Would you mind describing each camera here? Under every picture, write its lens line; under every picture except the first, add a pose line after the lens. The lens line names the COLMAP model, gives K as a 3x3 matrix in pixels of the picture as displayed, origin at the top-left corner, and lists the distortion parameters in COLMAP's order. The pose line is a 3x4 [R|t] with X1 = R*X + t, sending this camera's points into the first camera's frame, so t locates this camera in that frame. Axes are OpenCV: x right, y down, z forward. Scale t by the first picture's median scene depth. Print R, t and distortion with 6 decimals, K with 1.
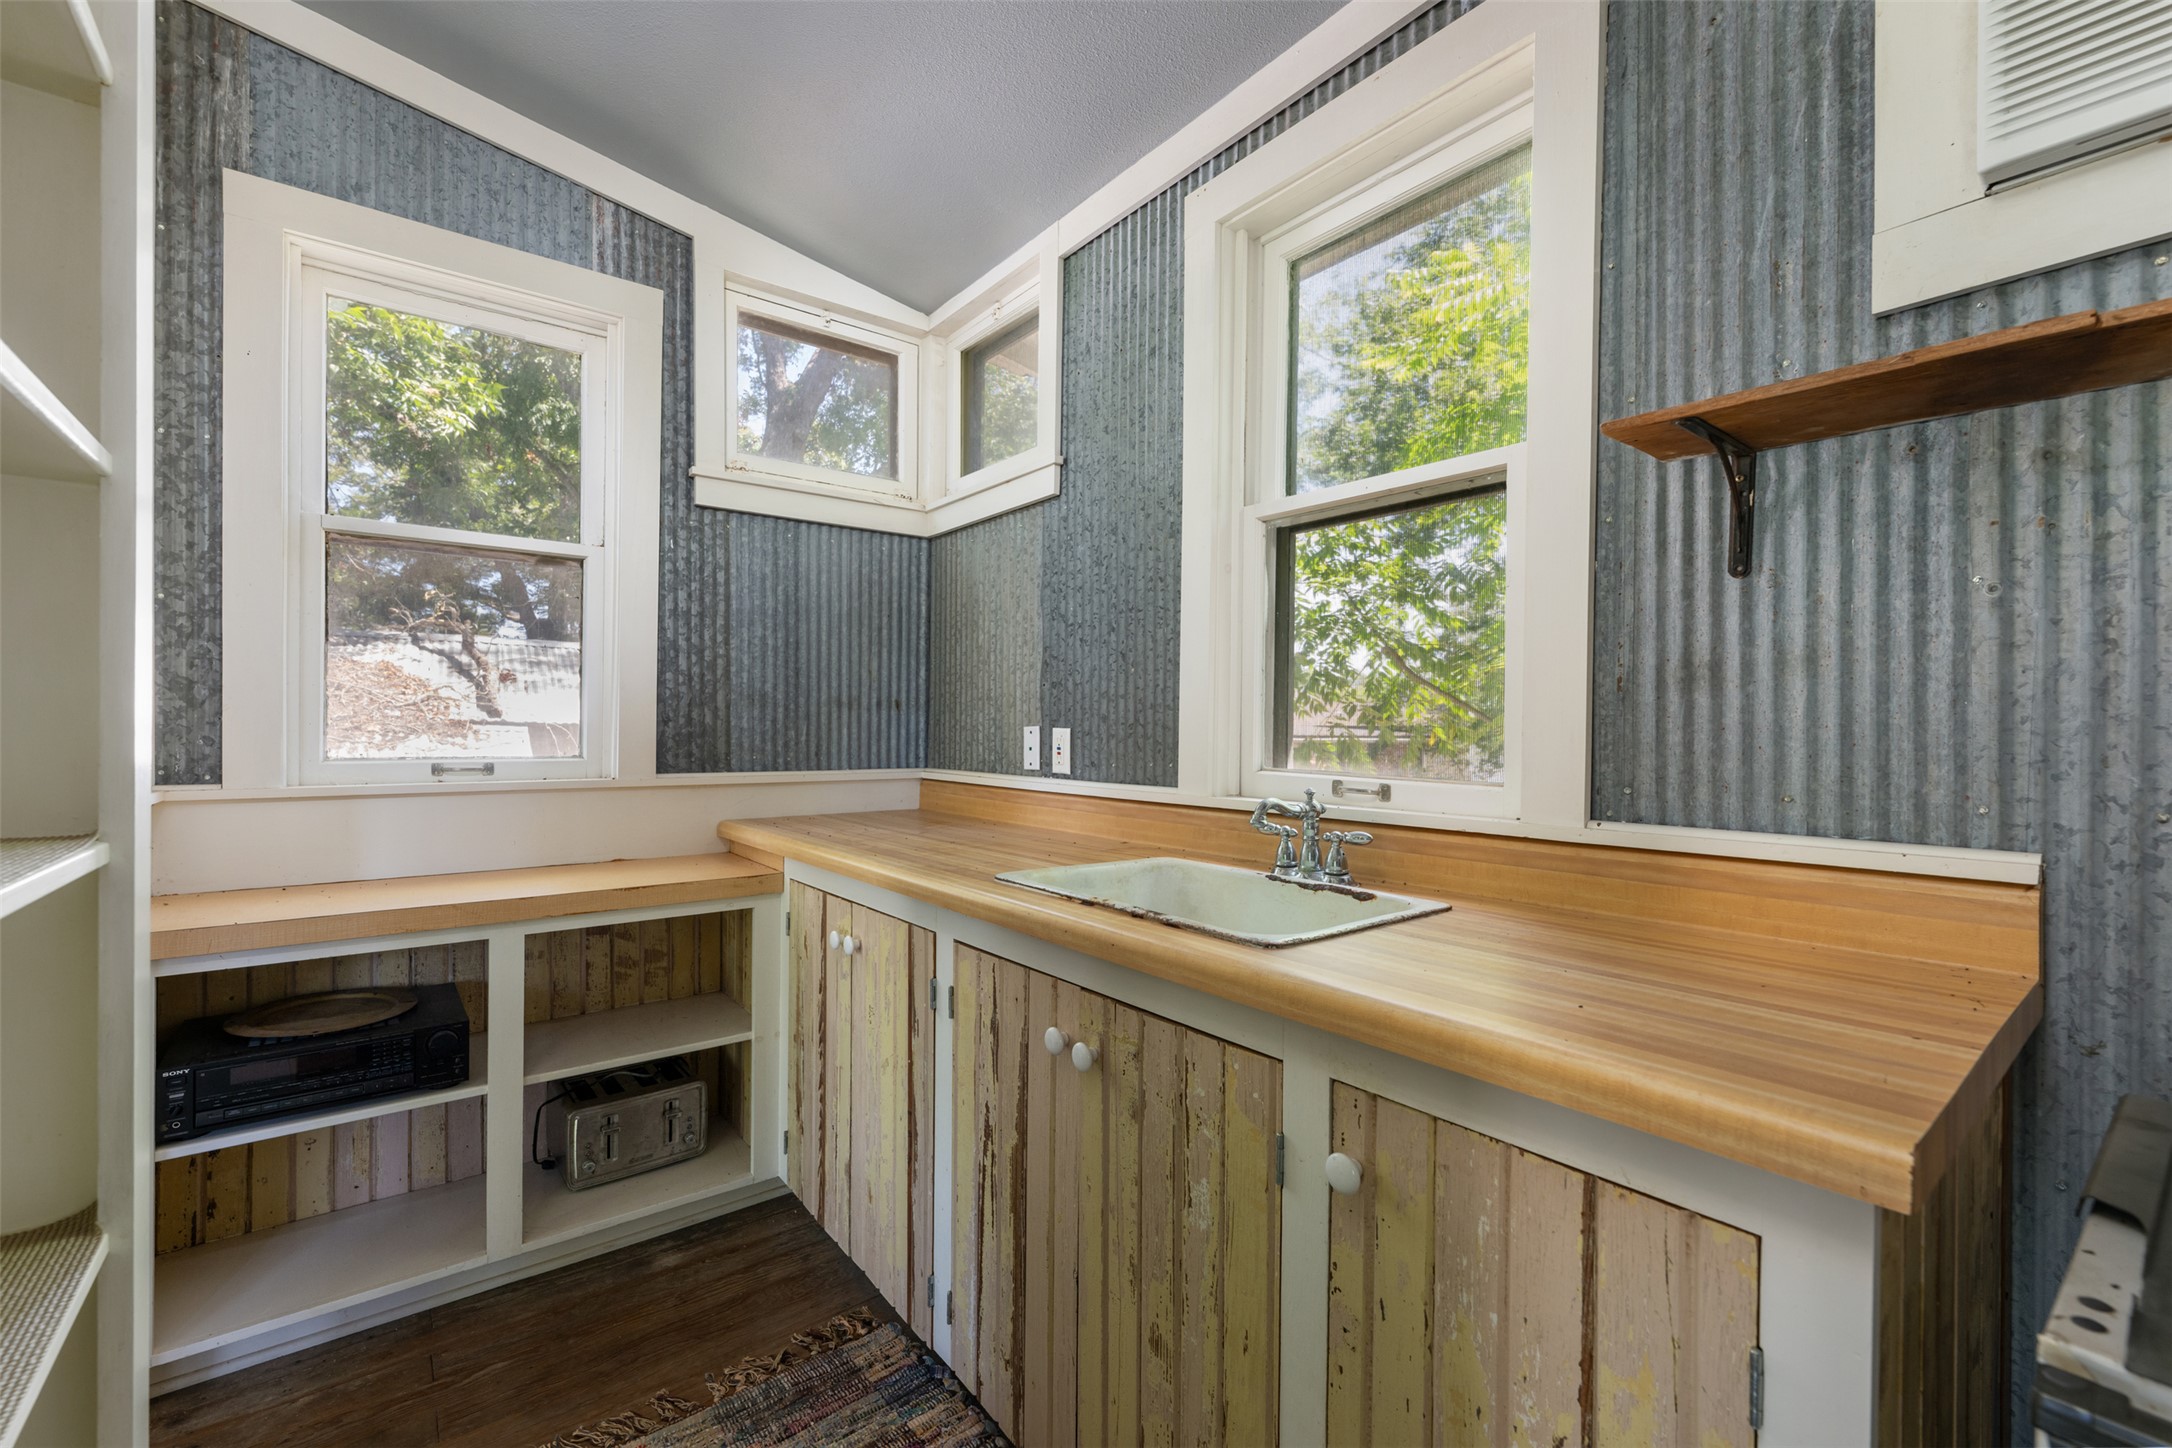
lens RADIAL K [[914.1, 0, 1081.8], [0, 914.1, 735.1], [0, 0, 1]] dist [0.000446, 0.000079]
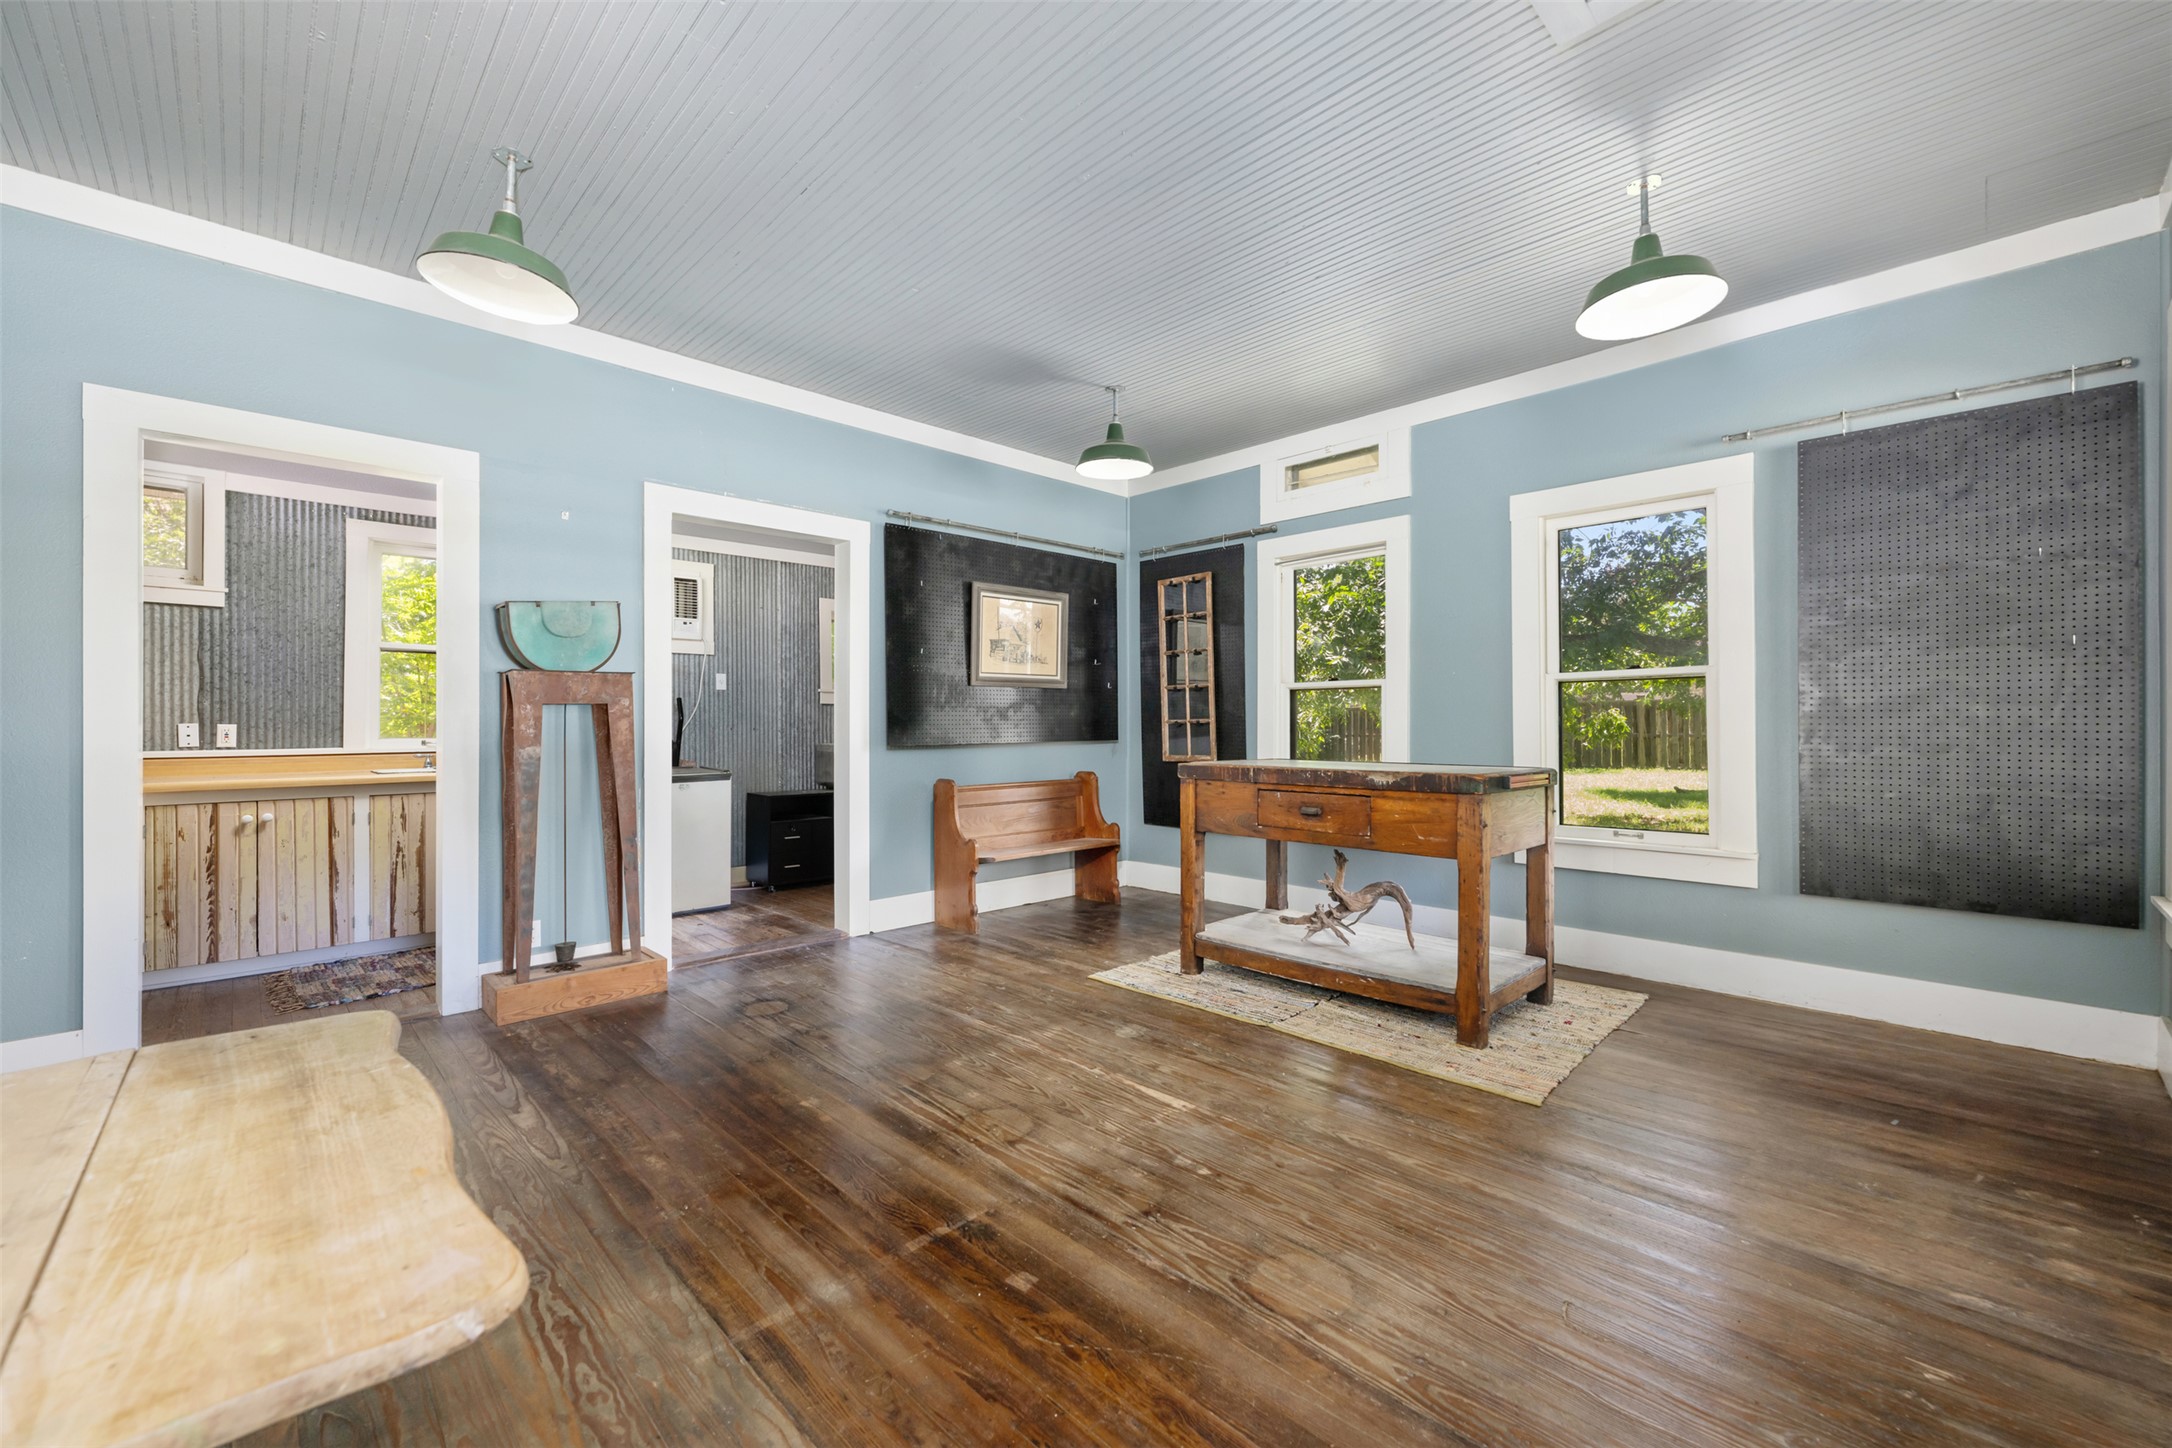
lens RADIAL K [[872.0, 0, 1092.3], [0, 872.0, 720.6], [0, 0, 1]] dist [-0.002016, 0.000145]
pose [[-0.102729, -0.006755, 0.994686, -2.372245], [0.005898, 0.999955, 0.007400, -0.021865], [-0.994692, 0.006627, -0.102685, -0.783883]]
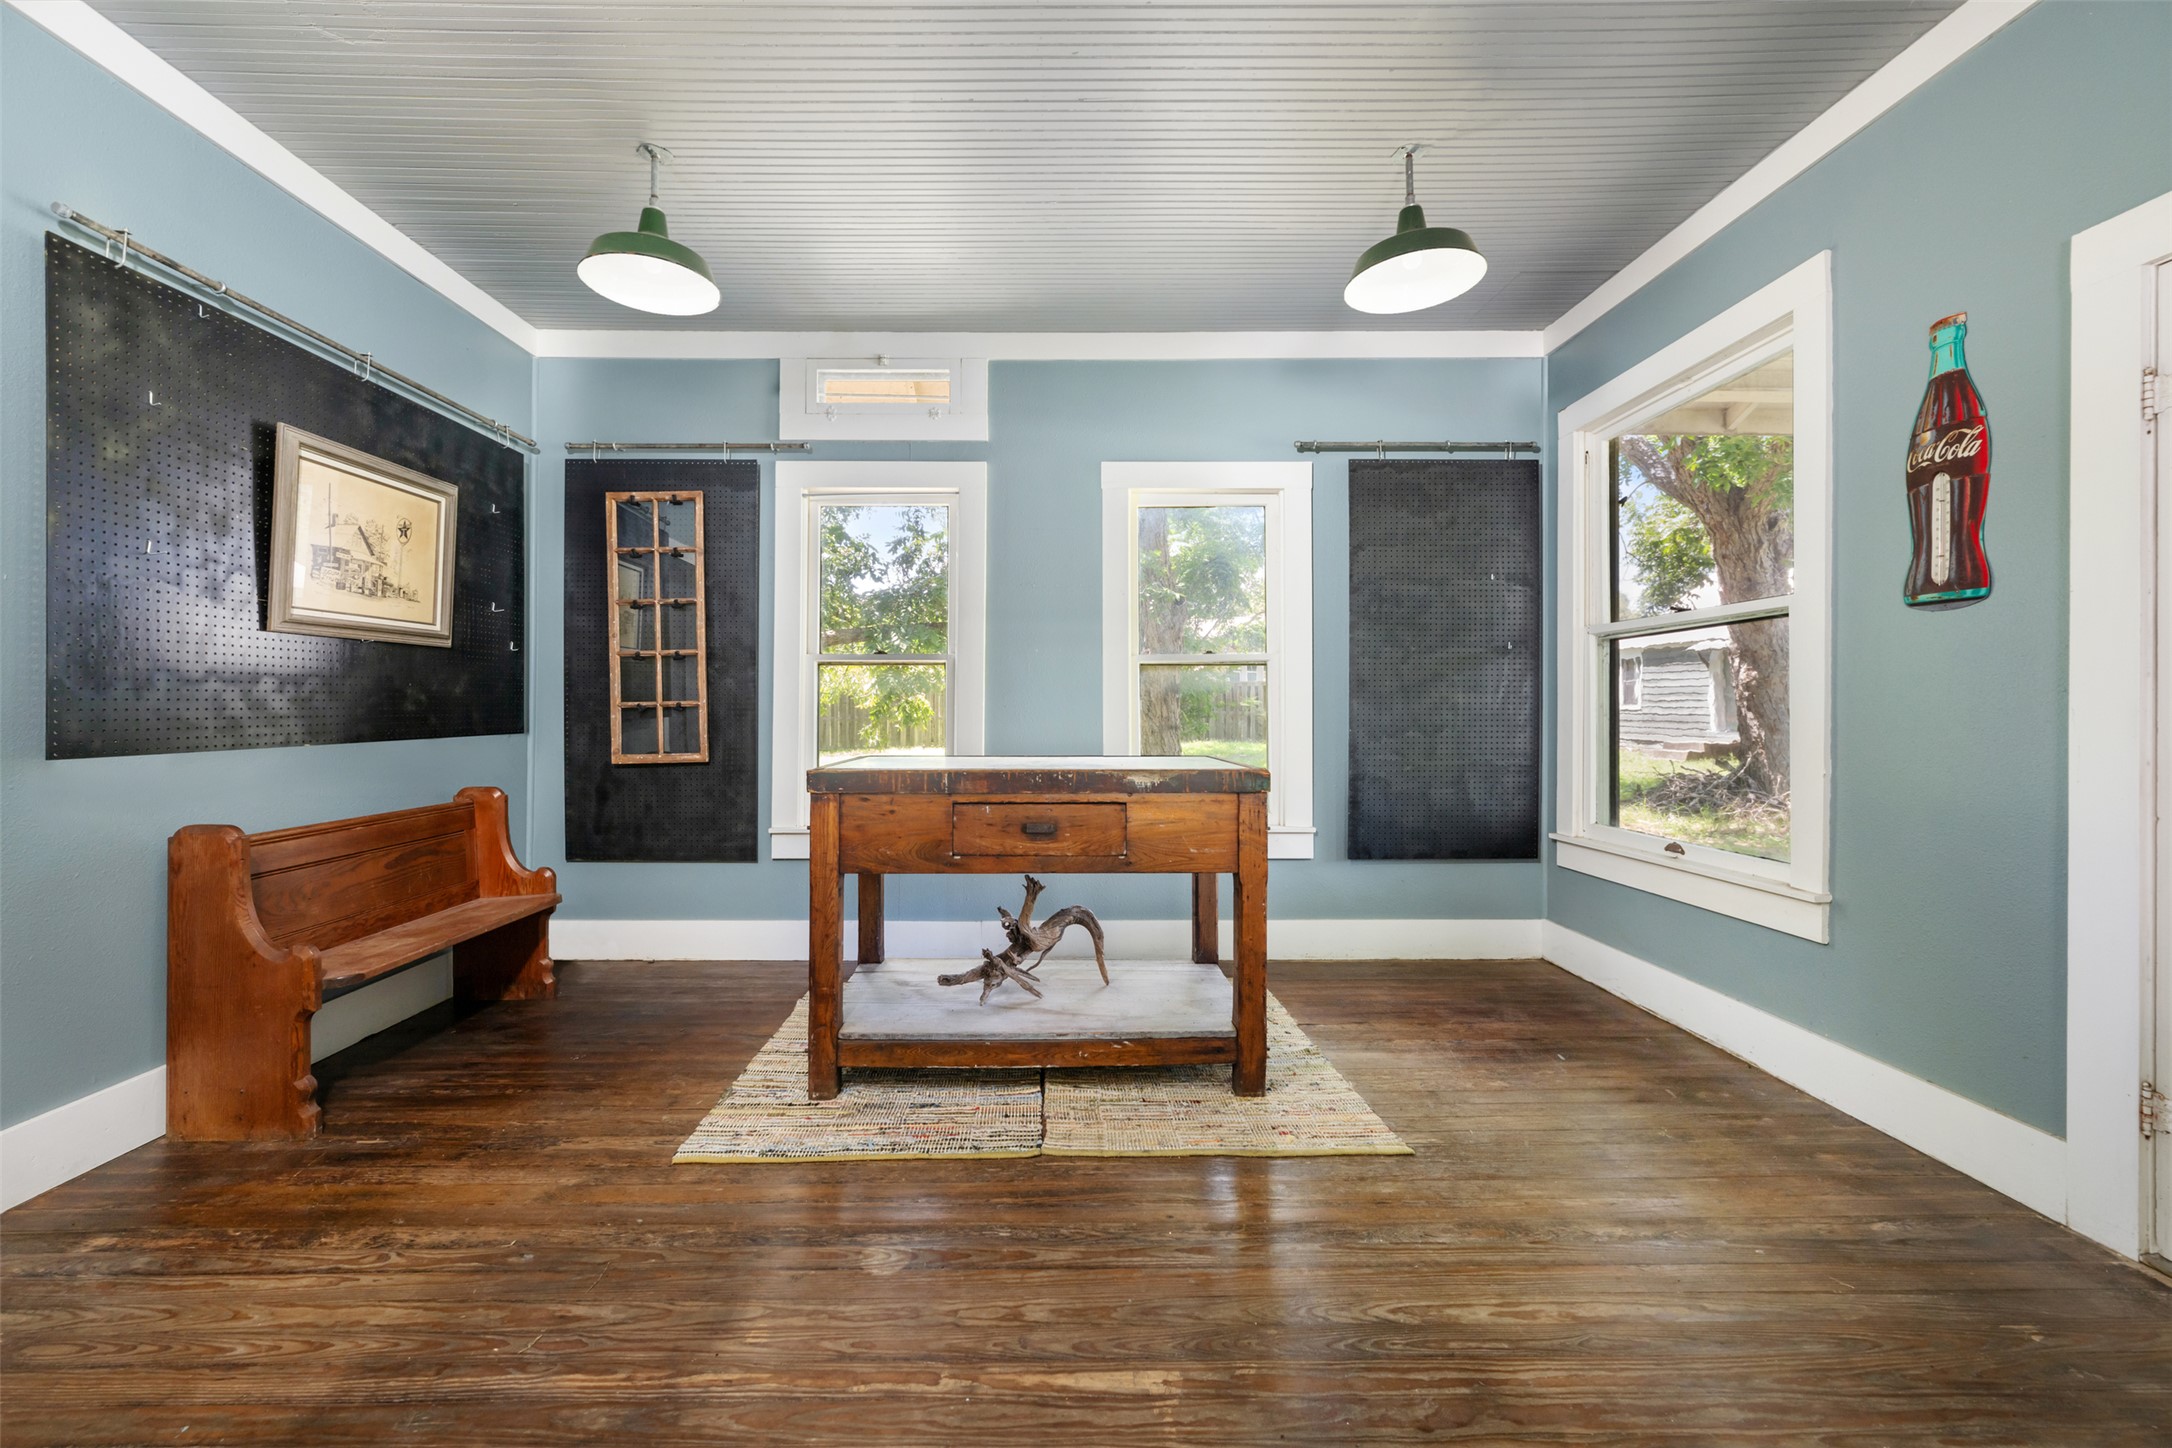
lens RADIAL K [[872.0, 0, 1051.6], [0, 872.0, 698.4], [0, 0, 1]] dist [-0.002016, 0.000145]
pose [[-0.783328, -0.003910, 0.621597, -1.473346], [-0.003990, 0.999991, 0.001262, -0.016449], [-0.621596, -0.001492, -0.783336, -0.409231]]
